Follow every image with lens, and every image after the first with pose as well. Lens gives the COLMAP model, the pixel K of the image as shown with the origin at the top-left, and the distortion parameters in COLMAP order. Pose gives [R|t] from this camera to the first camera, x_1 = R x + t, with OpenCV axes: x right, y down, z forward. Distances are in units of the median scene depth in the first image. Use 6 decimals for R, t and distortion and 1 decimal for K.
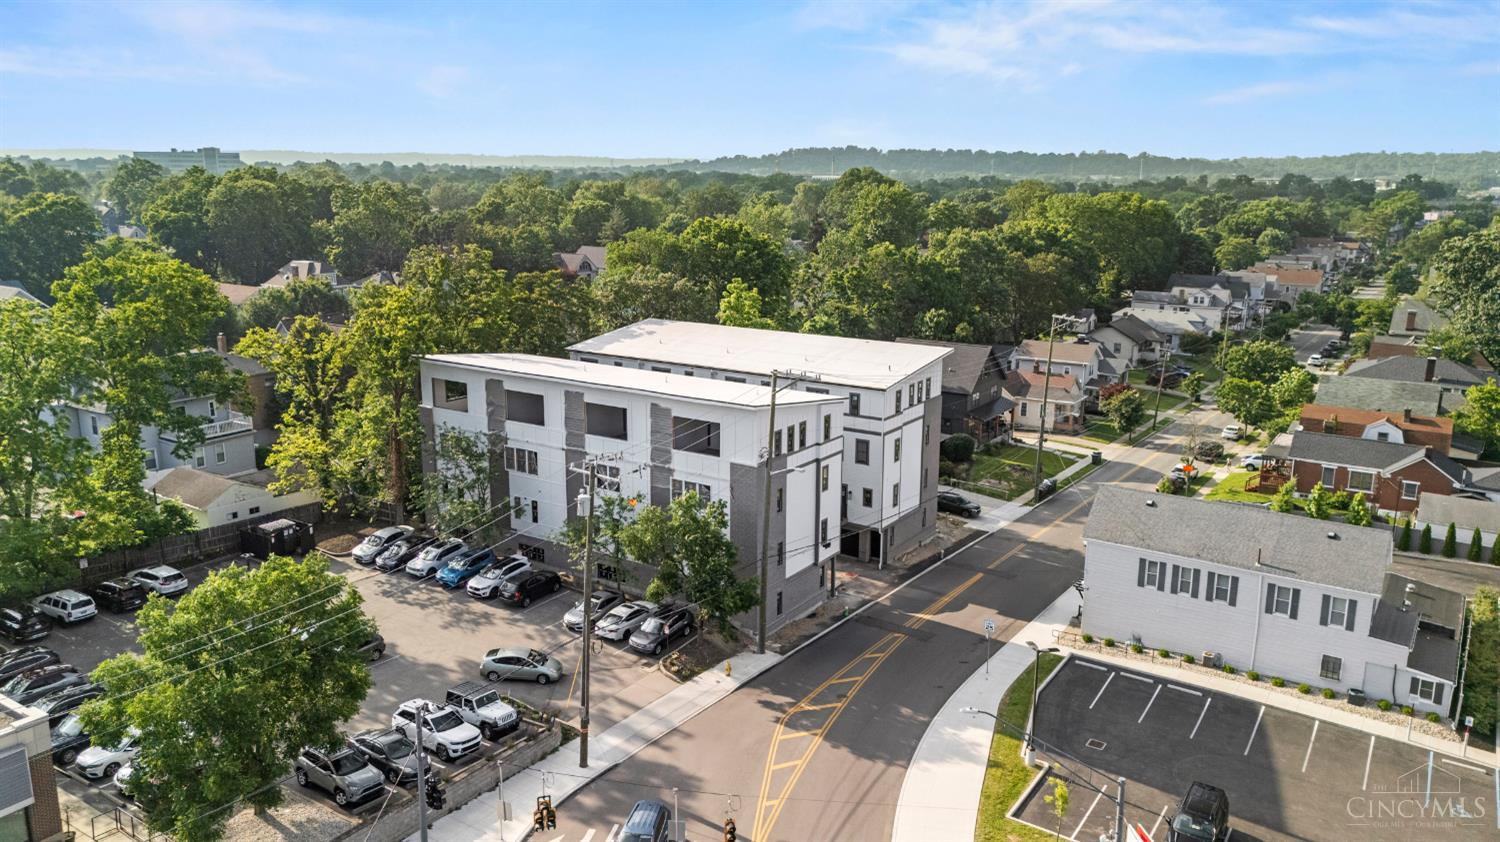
lens RADIAL K [[1107.3, 0, 750.0], [0, 1107.3, 421.0], [0, 0, 1]] dist [0.063497, -0.067496]
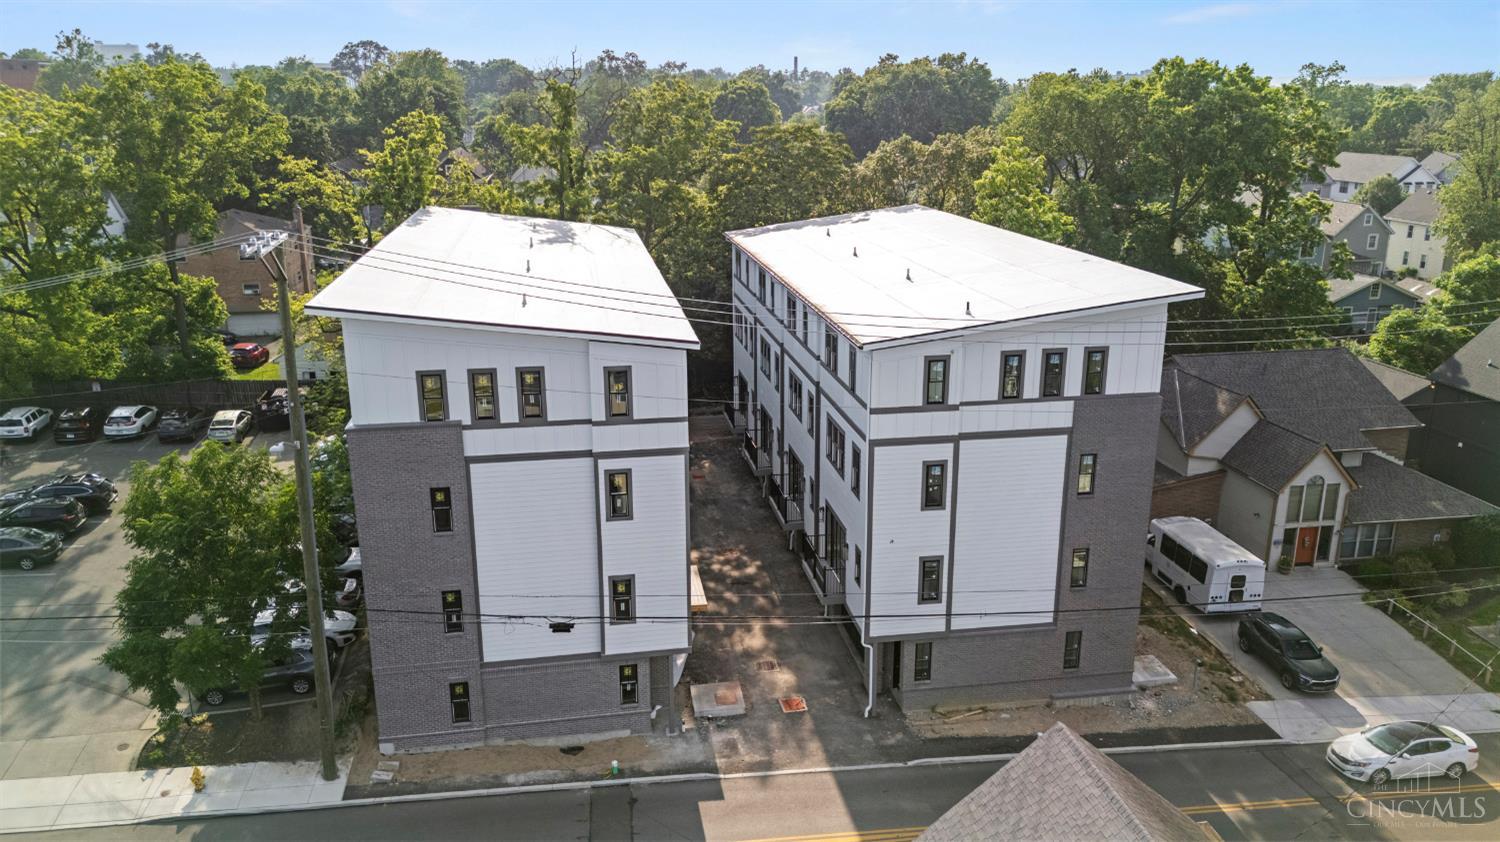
lens RADIAL K [[1107.3, 0, 750.0], [0, 1107.3, 421.0], [0, 0, 1]] dist [0.063497, -0.067496]
pose [[0.685097, 0.200404, -0.700343, 0.440072], [-0.158002, 0.979406, 0.125696, -0.050650], [0.711110, 0.024541, 0.702652, 0.688547]]
